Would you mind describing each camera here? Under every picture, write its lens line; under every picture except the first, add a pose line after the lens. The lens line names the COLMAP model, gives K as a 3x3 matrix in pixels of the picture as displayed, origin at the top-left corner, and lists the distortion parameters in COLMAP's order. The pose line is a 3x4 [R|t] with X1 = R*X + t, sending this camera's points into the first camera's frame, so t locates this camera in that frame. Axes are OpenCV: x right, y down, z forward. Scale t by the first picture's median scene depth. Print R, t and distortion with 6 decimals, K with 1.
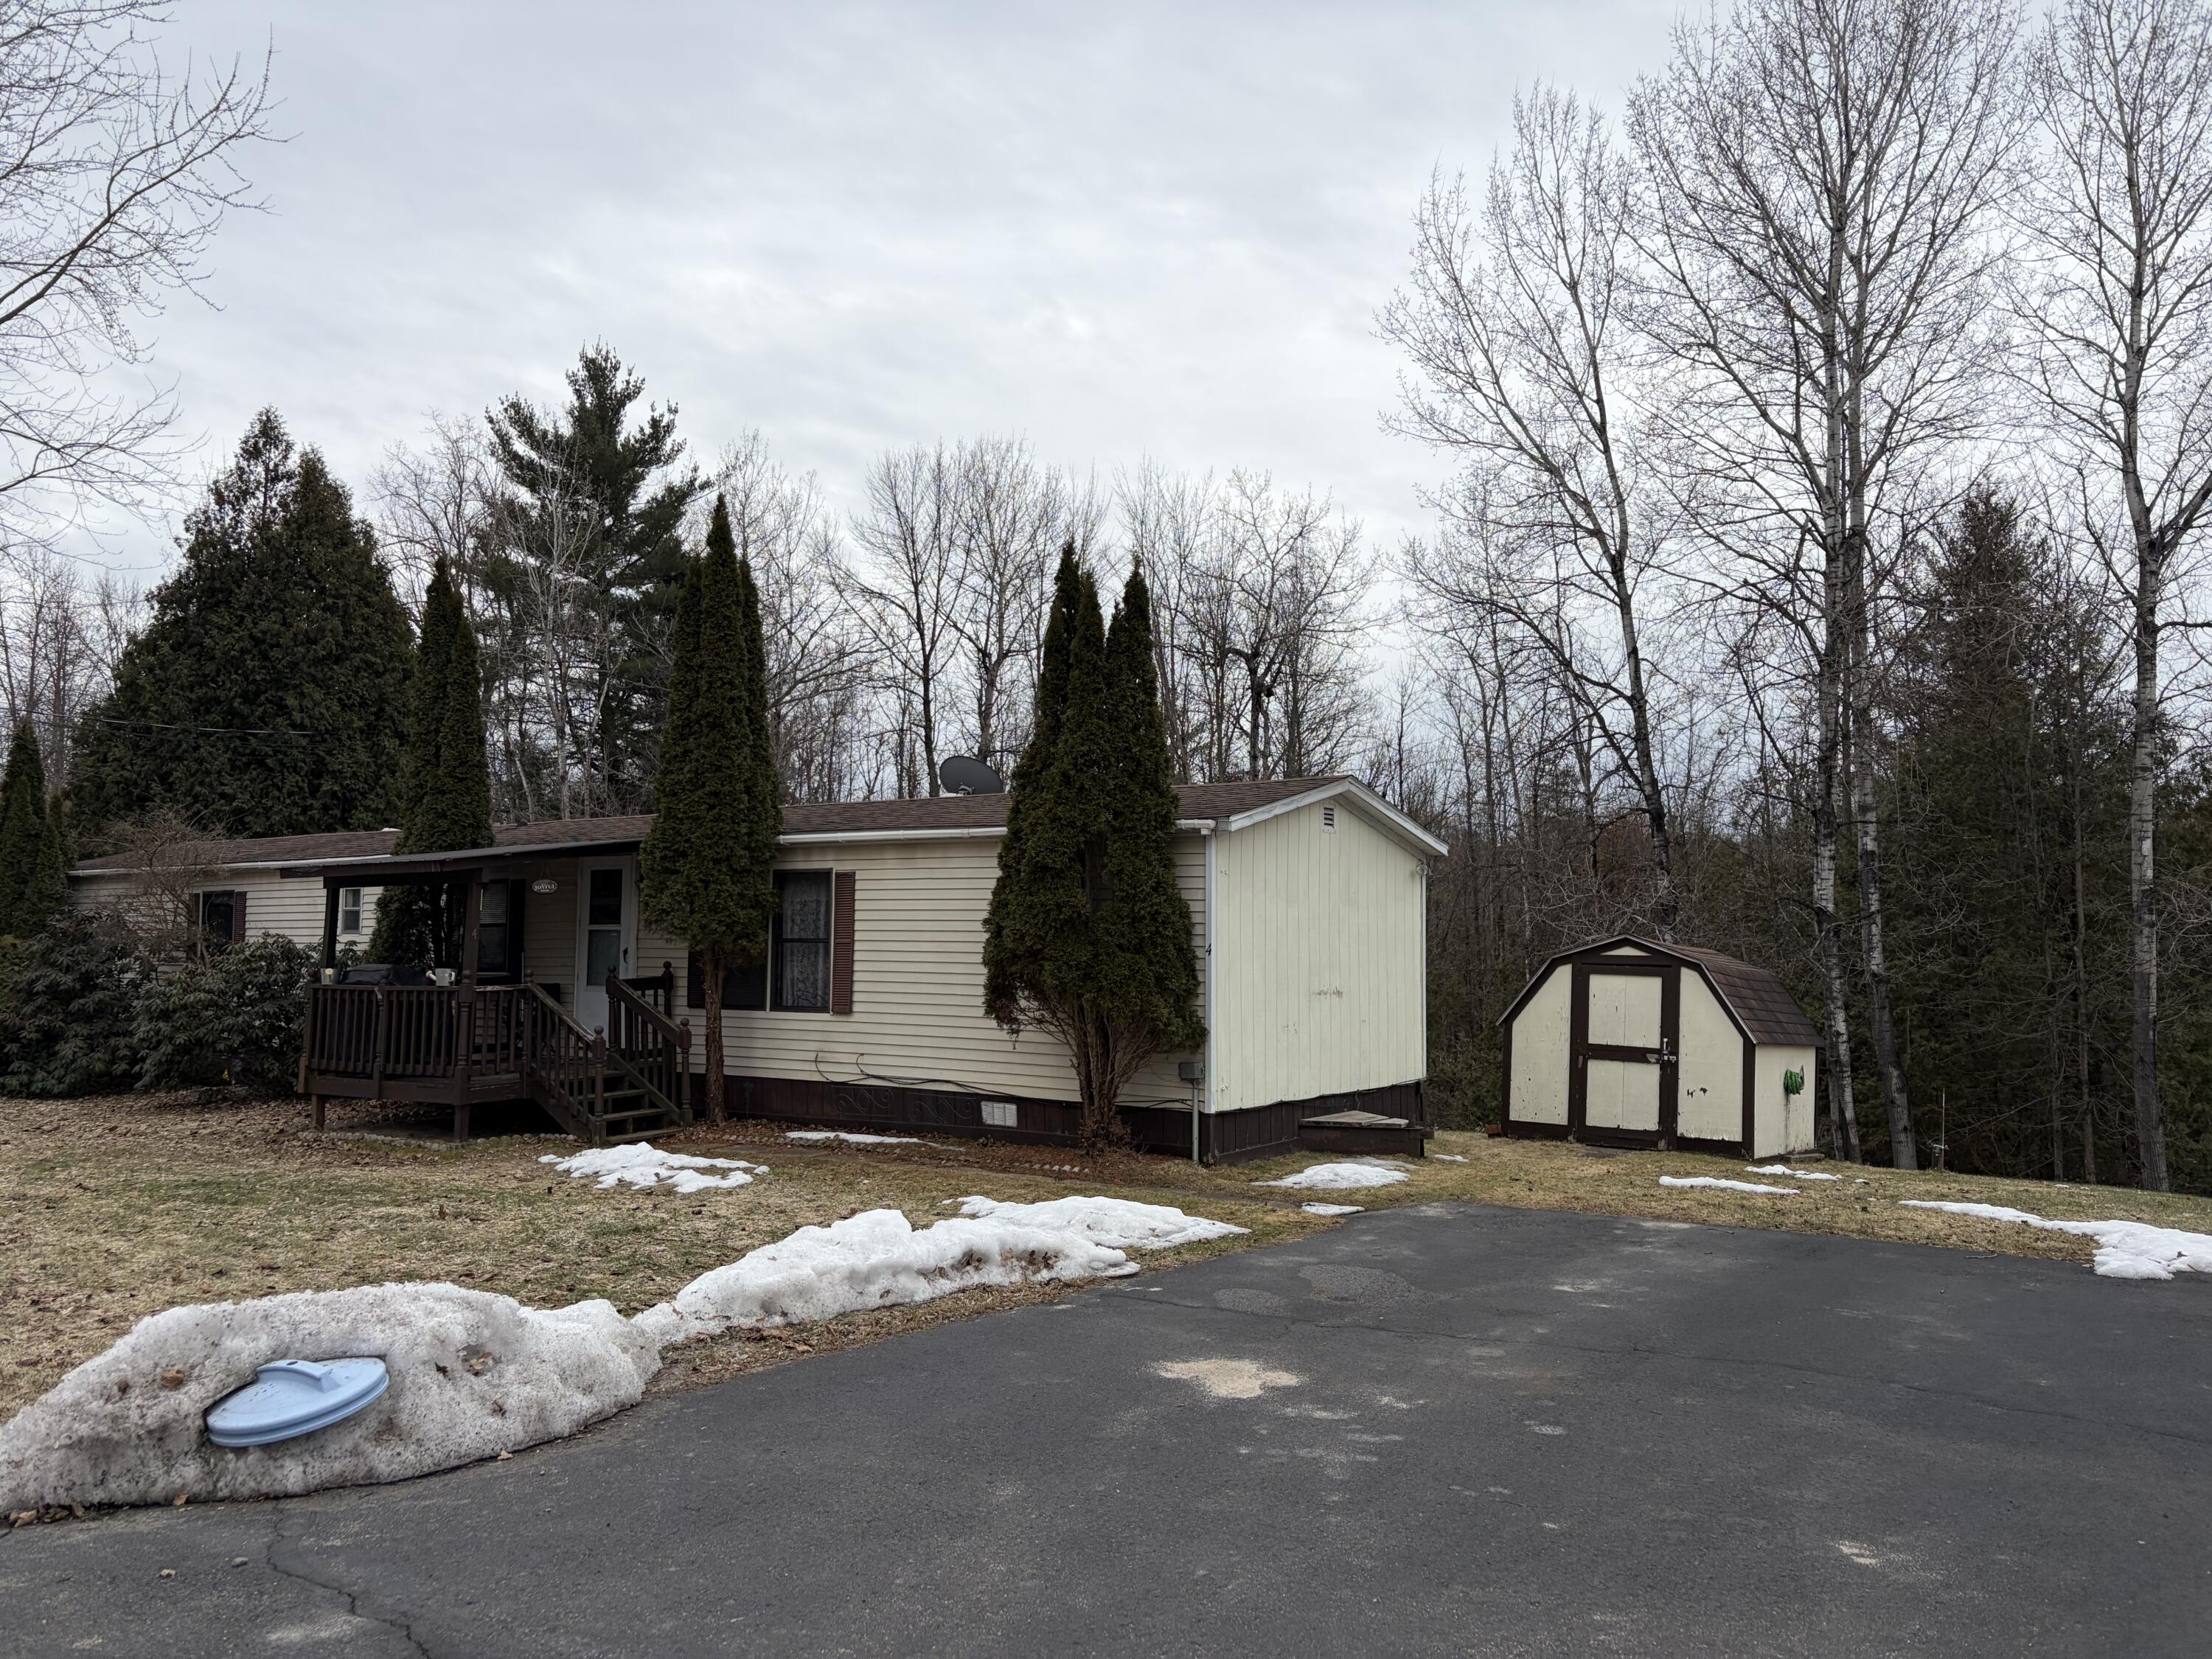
lens RADIAL K [[1675.4, 0, 1100.3], [0, 1675.4, 822.7], [0, 0, 1]] dist [0.033748, -0.028357]
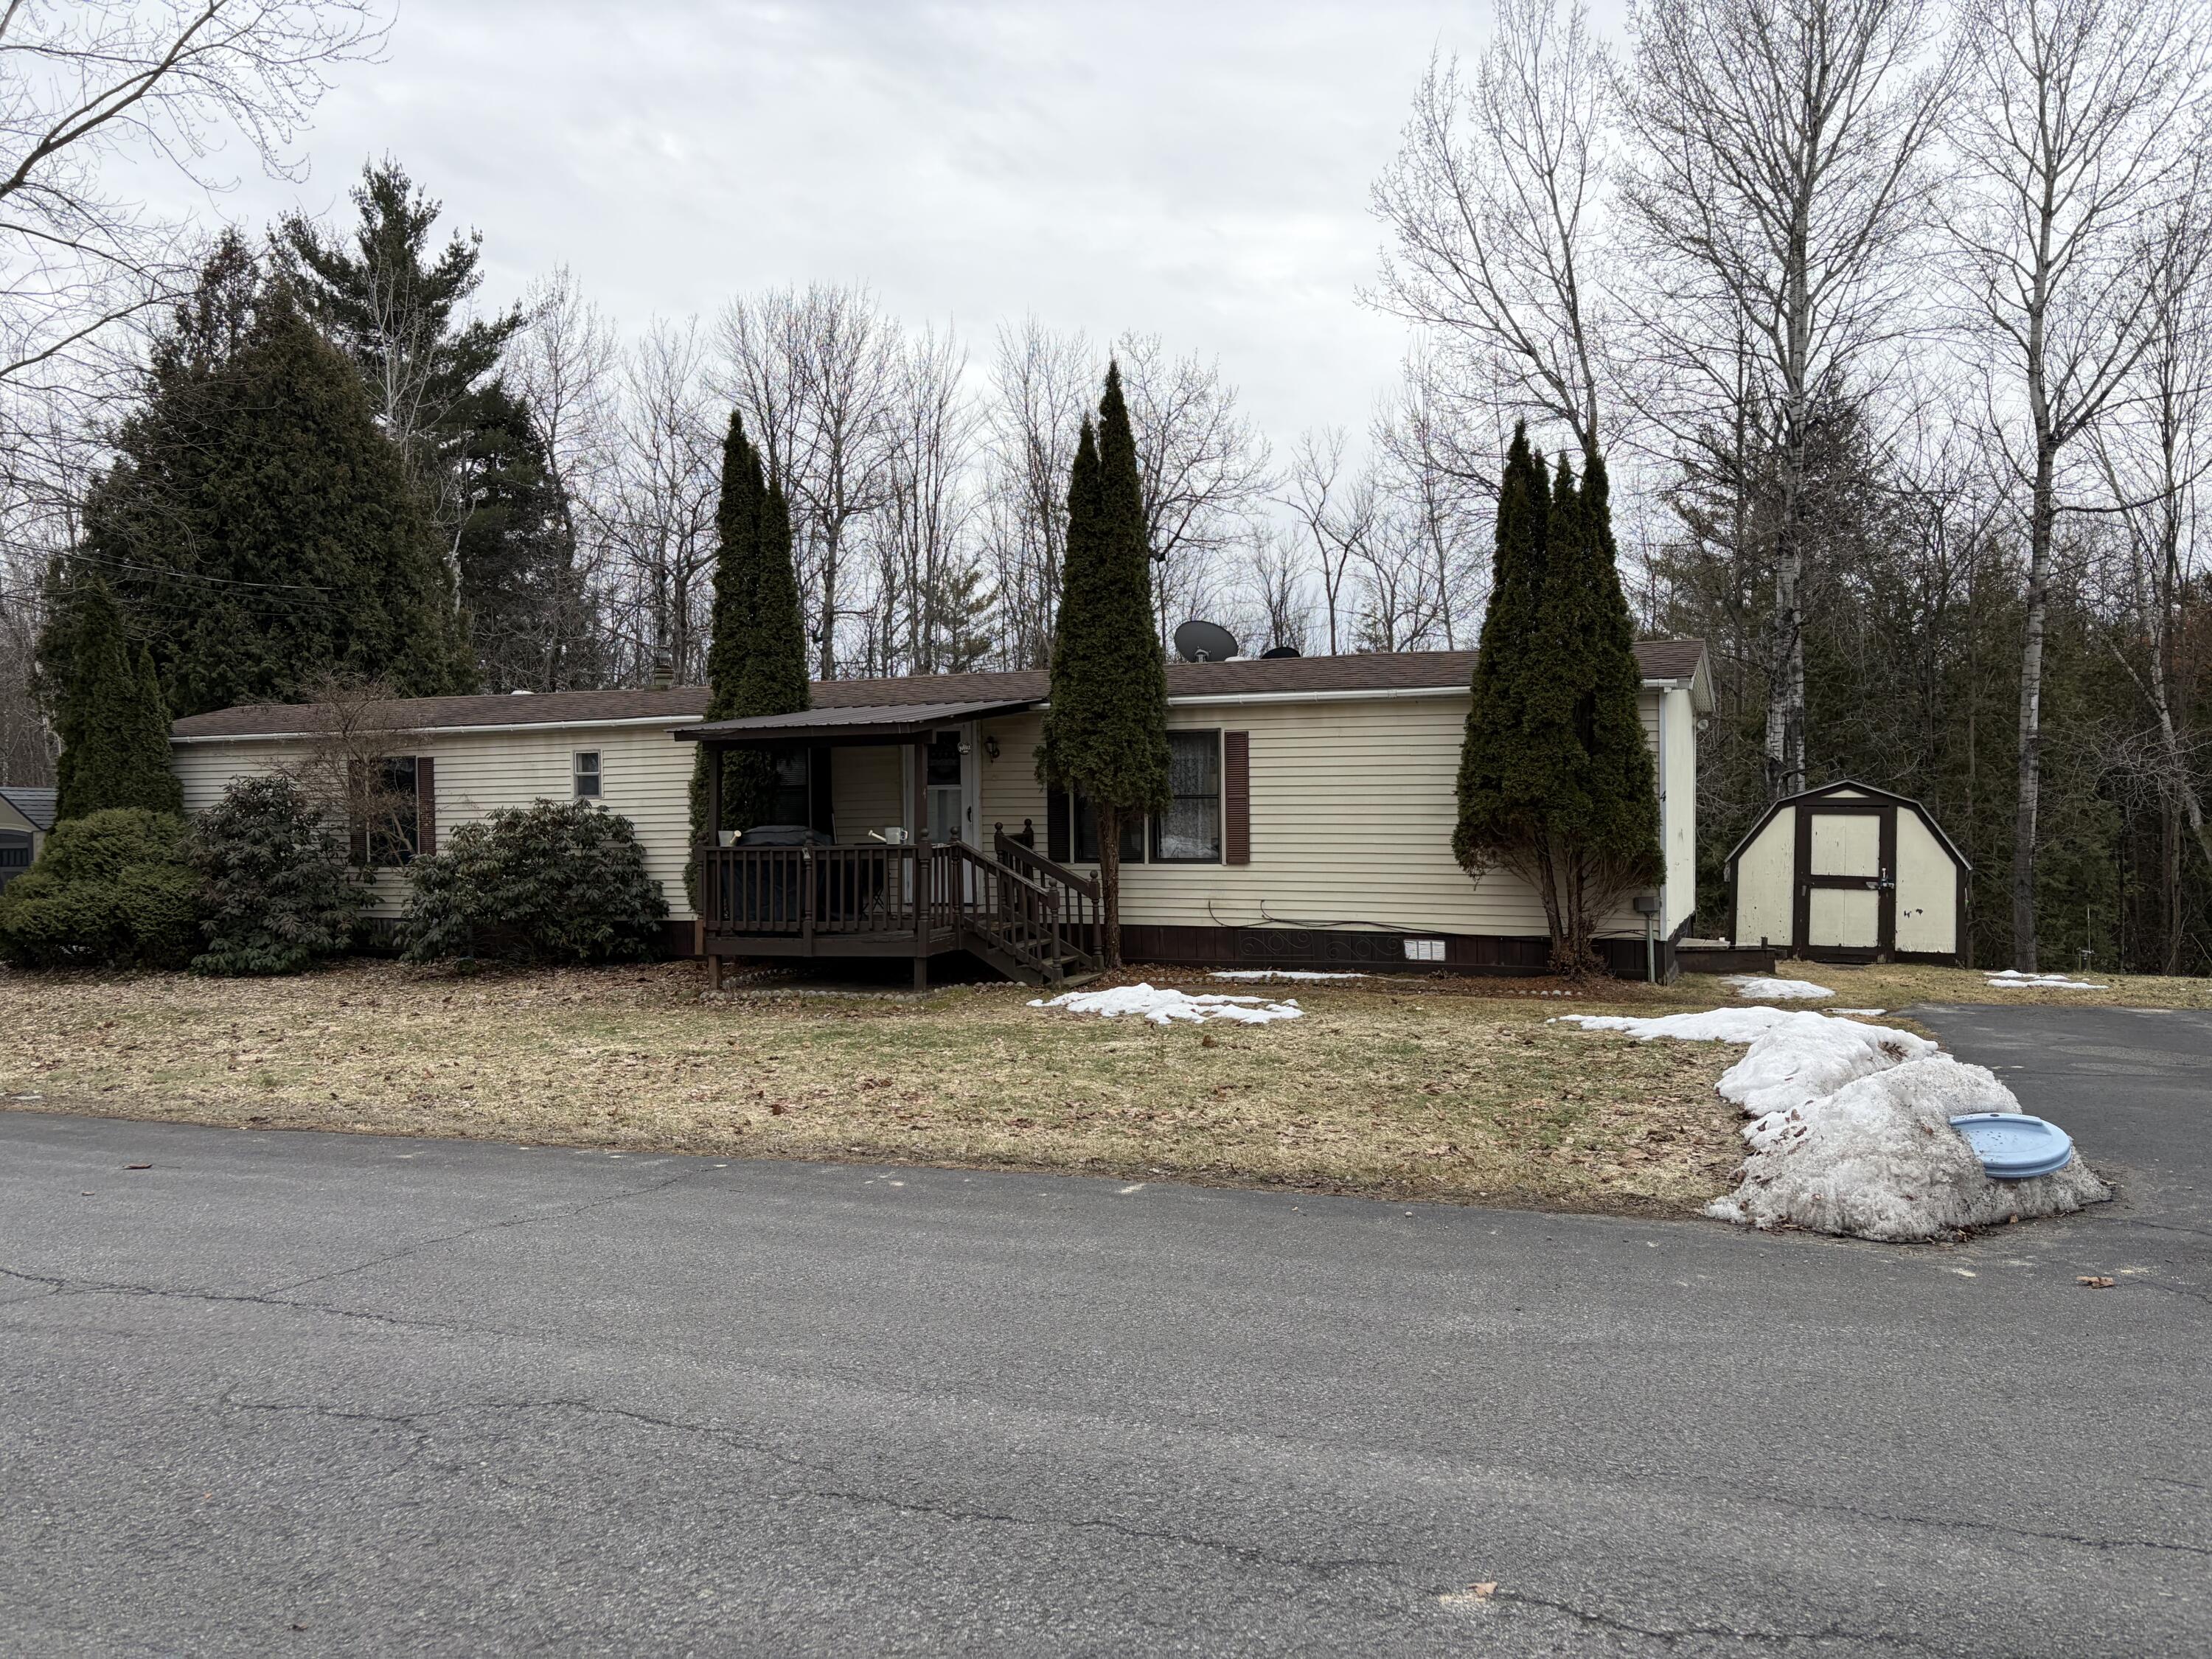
lens RADIAL K [[1675.4, 0, 1093.9], [0, 1675.4, 835.2], [0, 0, 1]] dist [0.033748, -0.028357]
pose [[0.978427, -0.020828, 0.205539, -0.365614], [0.002286, 0.995936, 0.090040, -0.000644], [-0.206579, -0.087628, 0.974498, -0.017112]]
